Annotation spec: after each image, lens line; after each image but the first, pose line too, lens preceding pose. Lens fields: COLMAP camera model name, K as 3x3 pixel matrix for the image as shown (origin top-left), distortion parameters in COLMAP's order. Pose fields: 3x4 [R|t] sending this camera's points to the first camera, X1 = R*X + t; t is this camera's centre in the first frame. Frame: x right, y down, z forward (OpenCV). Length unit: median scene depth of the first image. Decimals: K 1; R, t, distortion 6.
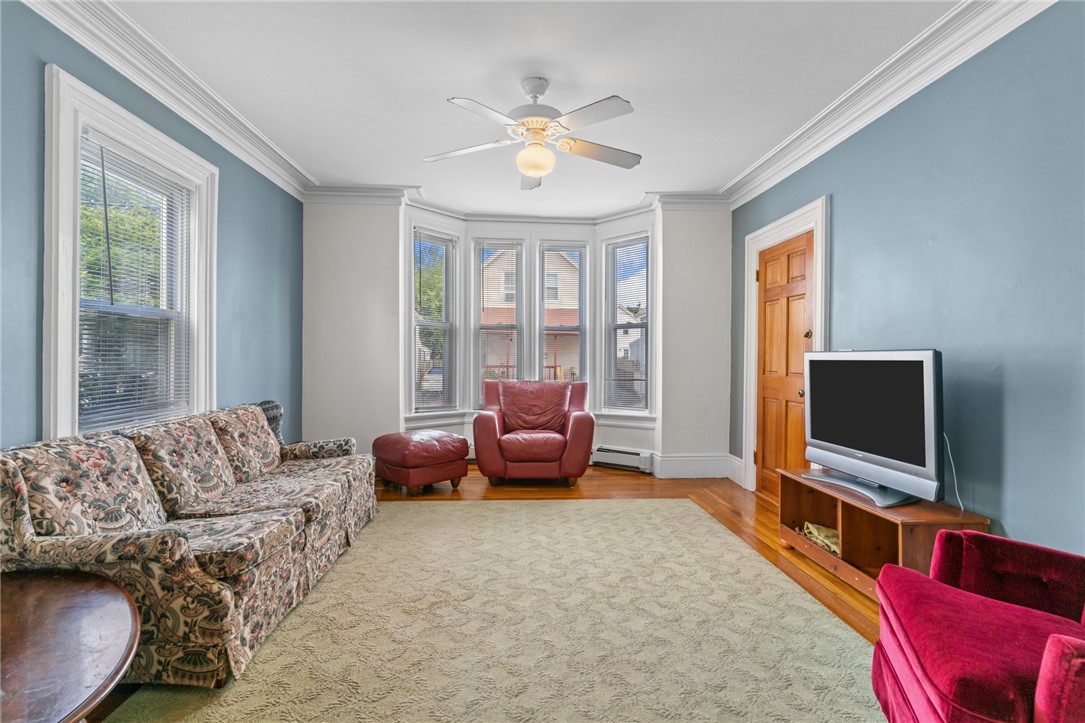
lens RADIAL K [[523.8, 0, 536.6], [0, 523.8, 357.9], [0, 0, 1]] dist [0.005718, -0.000820]
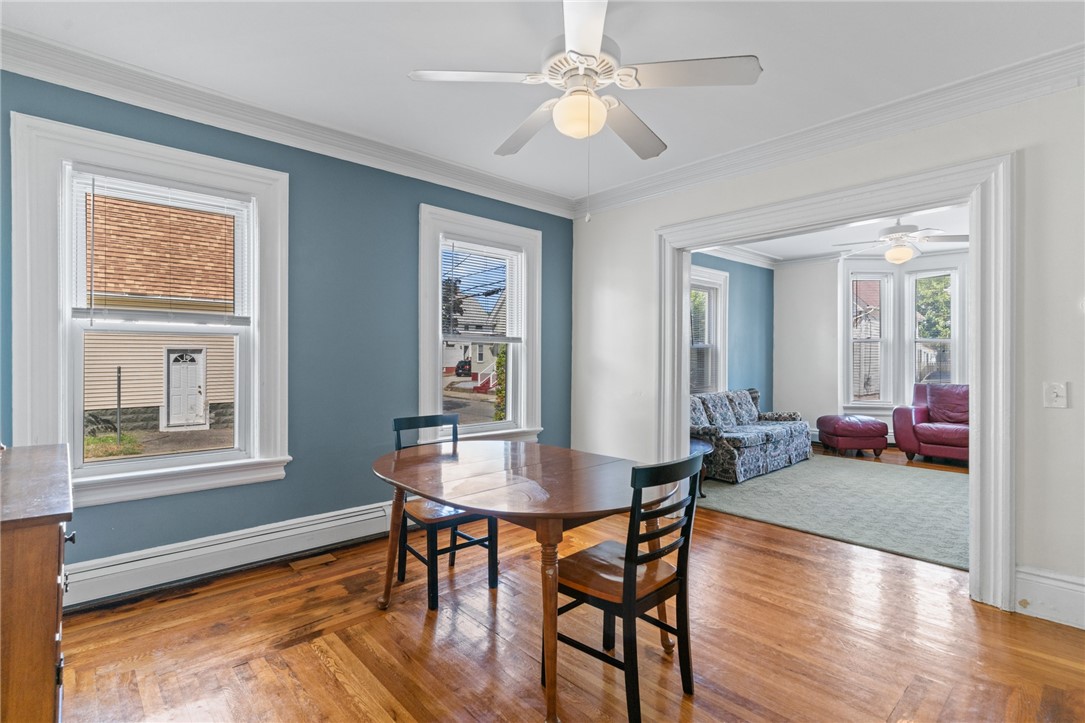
lens RADIAL K [[523.8, 0, 532.8], [0, 523.8, 358.3], [0, 0, 1]] dist [0.005718, -0.000820]
pose [[0.636143, 0.000035, -0.771571, 0.455062], [-0.000372, 1.000000, -0.000262, -0.026691], [0.771571, 0.000454, 0.636143, -0.833990]]
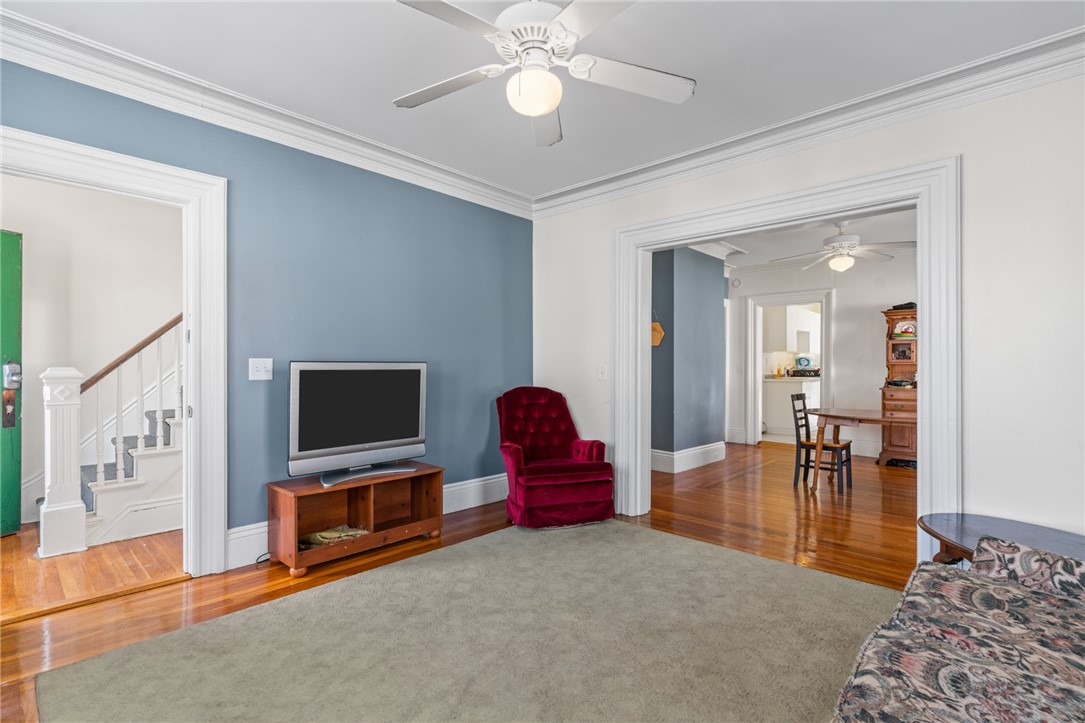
lens RADIAL K [[523.8, 0, 537.9], [0, 523.8, 359.9], [0, 0, 1]] dist [0.005718, -0.000820]
pose [[-0.703044, -0.002423, 0.711142, -0.411253], [-0.007388, 0.999965, -0.003897, -0.012795], [-0.711108, -0.007994, -0.703037, 1.199837]]
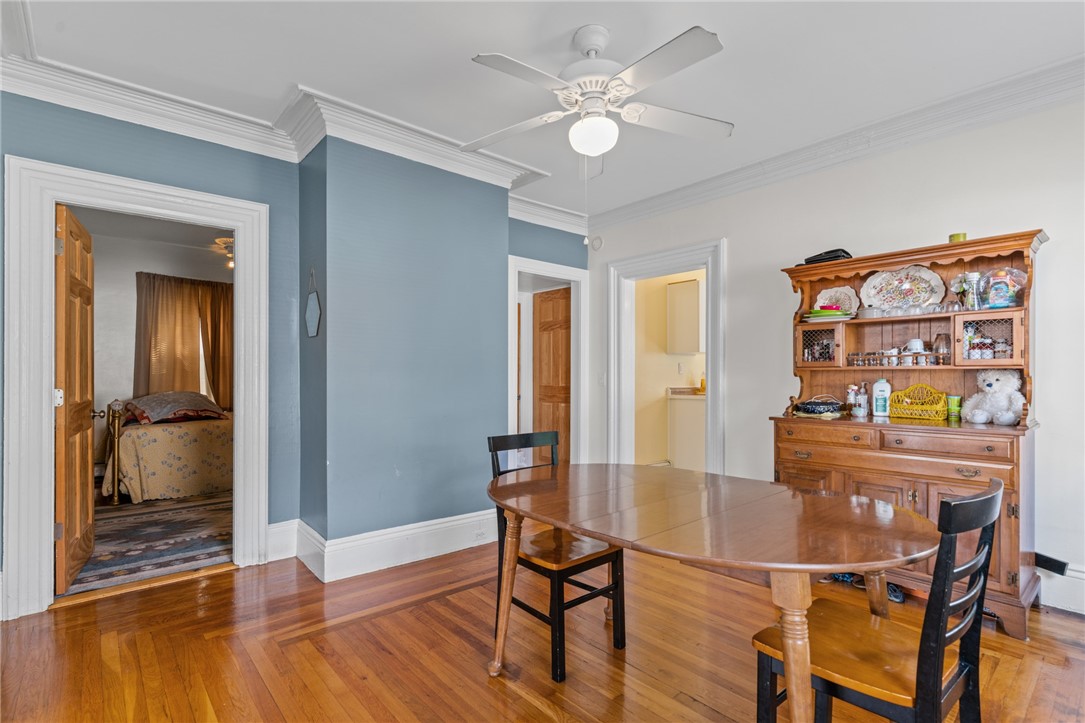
lens RADIAL K [[523.8, 0, 538.5], [0, 523.8, 379.3], [0, 0, 1]] dist [0.005718, -0.000820]
pose [[-0.624312, -0.012196, 0.781080, -0.422690], [-0.003841, 0.999914, 0.012543, -0.008086], [-0.781166, 0.004831, -0.624305, 0.024537]]
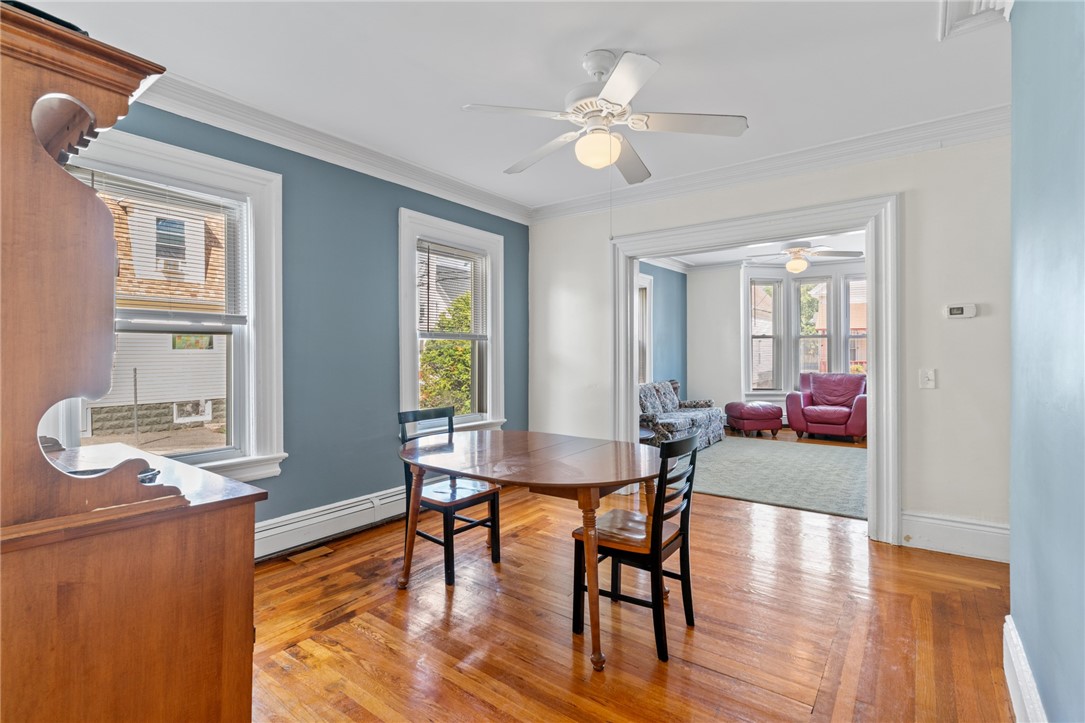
lens RADIAL K [[523.8, 0, 529.5], [0, 523.8, 353.9], [0, 0, 1]] dist [0.005718, -0.000820]
pose [[0.769554, -0.005521, -0.638557, 0.405946], [0.007949, 0.999968, 0.000935, -0.029266], [0.638532, -0.005795, 0.769574, -1.024545]]
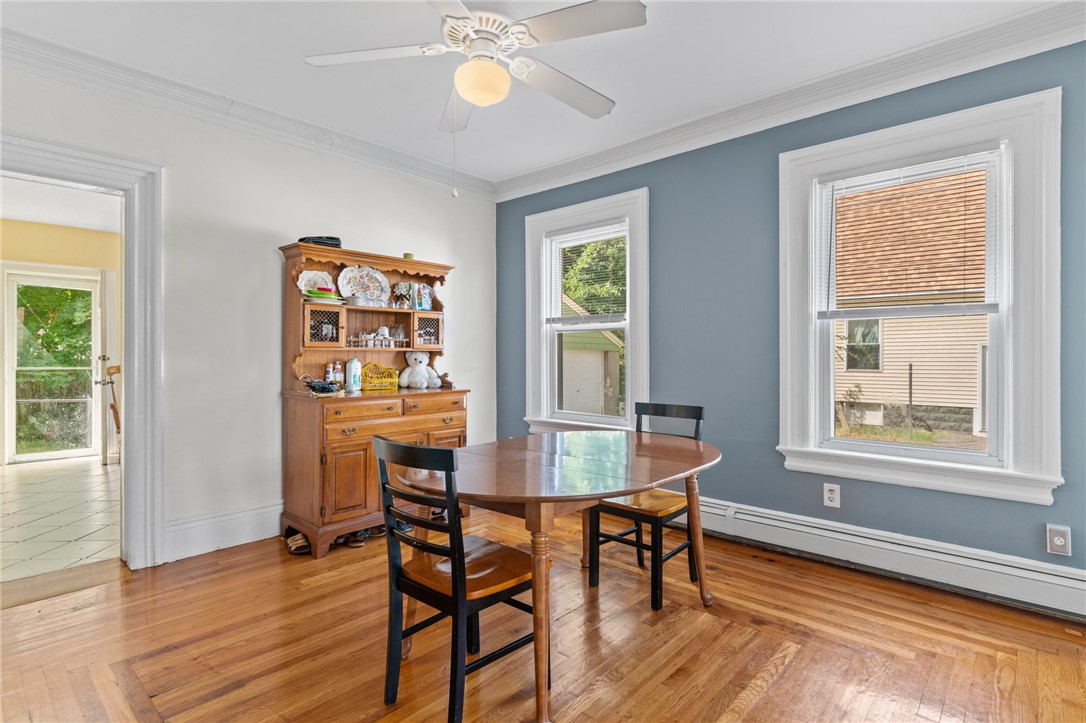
lens RADIAL K [[538.0, 0, 536.4], [0, 538.0, 358.9], [0, 0, 1]] dist [0.008472, -0.000008]
pose [[-0.705281, -0.001541, -0.708927, 0.406189], [-0.003828, 0.999991, 0.001634, -0.001920], [0.708918, 0.003866, -0.705280, 0.020882]]
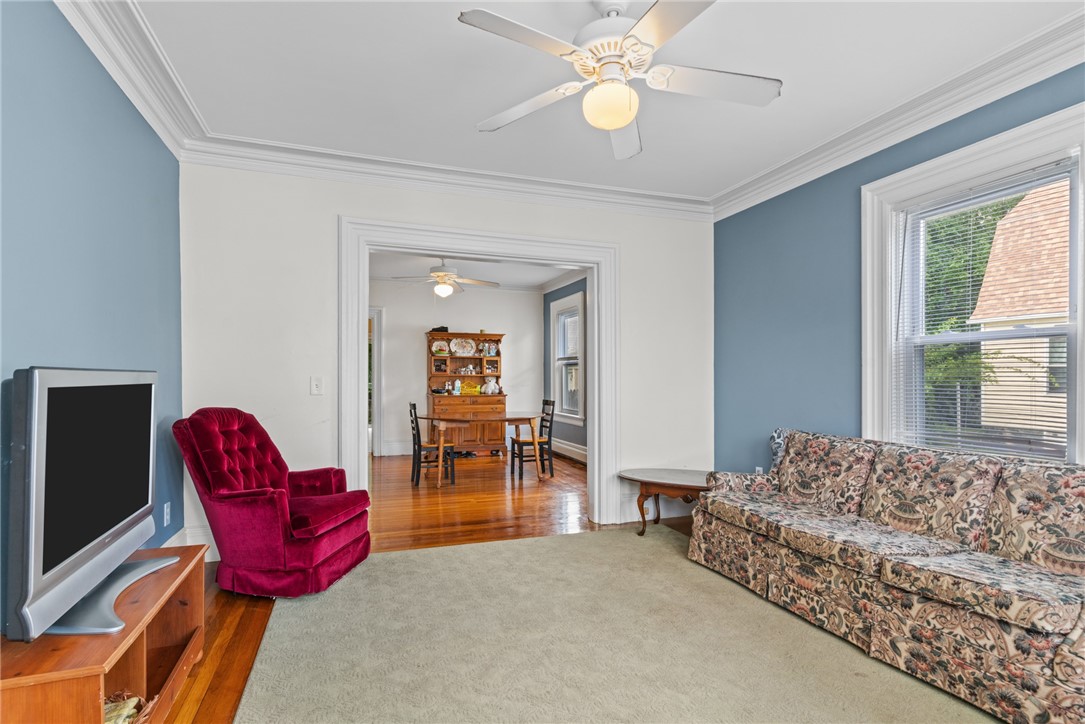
lens RADIAL K [[523.8, 0, 533.6], [0, 523.8, 381.2], [0, 0, 1]] dist [0.005718, -0.000820]
pose [[-0.958877, -0.005847, -0.283763, 0.240239], [-0.007567, 0.999959, 0.004966, -0.005263], [0.283722, 0.006909, -0.958882, 1.322001]]
